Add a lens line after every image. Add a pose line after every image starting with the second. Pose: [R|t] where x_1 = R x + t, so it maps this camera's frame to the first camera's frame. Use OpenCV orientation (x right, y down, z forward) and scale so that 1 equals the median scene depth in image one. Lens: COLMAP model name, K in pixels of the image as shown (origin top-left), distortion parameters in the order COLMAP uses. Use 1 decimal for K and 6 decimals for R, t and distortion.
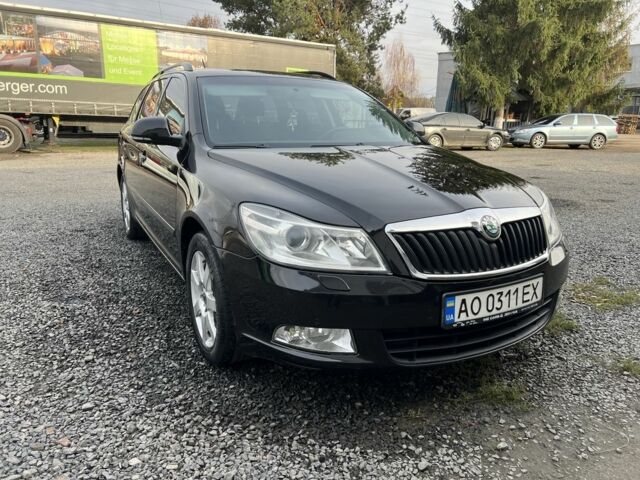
lens RADIAL K [[485.2, 0, 322.3], [0, 485.2, 250.4], [0, 0, 1]] dist [0.037539, -0.034830]
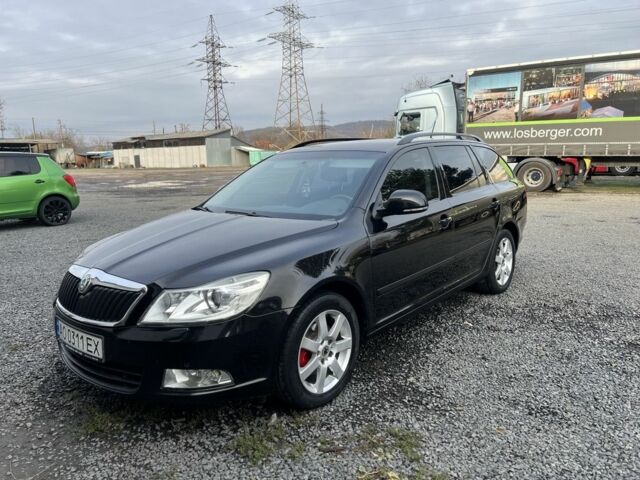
lens RADIAL K [[486.3, 0, 317.3], [0, 486.3, 254.5], [0, 0, 1]] dist [0.045525, -0.044749]
pose [[0.347479, 0.170037, -0.922142, 1.382854], [-0.222019, 0.970377, 0.095270, -0.304198], [0.911025, 0.171628, 0.374937, 0.818613]]
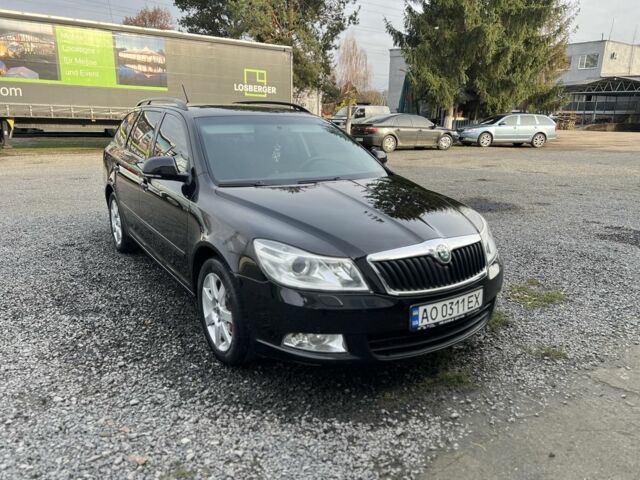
lens RADIAL K [[485.2, 0, 322.3], [0, 485.2, 250.4], [0, 0, 1]] dist [0.037539, -0.034830]
pose [[0.995797, -0.021101, 0.089122, -0.080524], [0.019977, 0.999709, 0.013485, -0.062632], [-0.089380, -0.011648, 0.995929, -0.229380]]
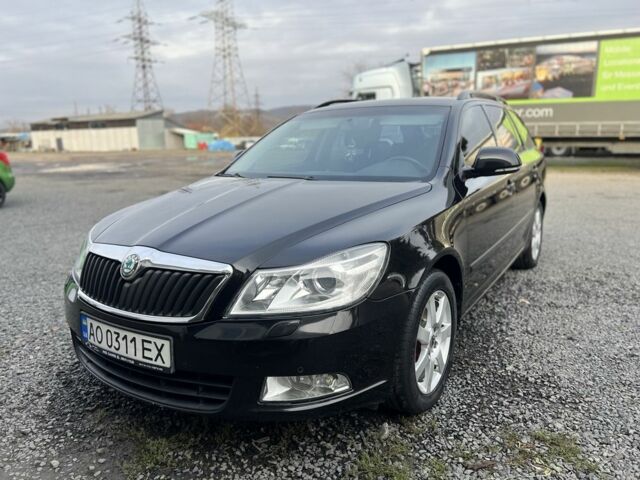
lens RADIAL K [[485.2, 0, 322.3], [0, 485.2, 250.4], [0, 0, 1]] dist [0.037539, -0.034830]
pose [[0.477858, 0.178334, -0.860144, 1.054987], [-0.209150, 0.974115, 0.085769, -0.188282], [0.853175, 0.138914, 0.502788, 0.639734]]
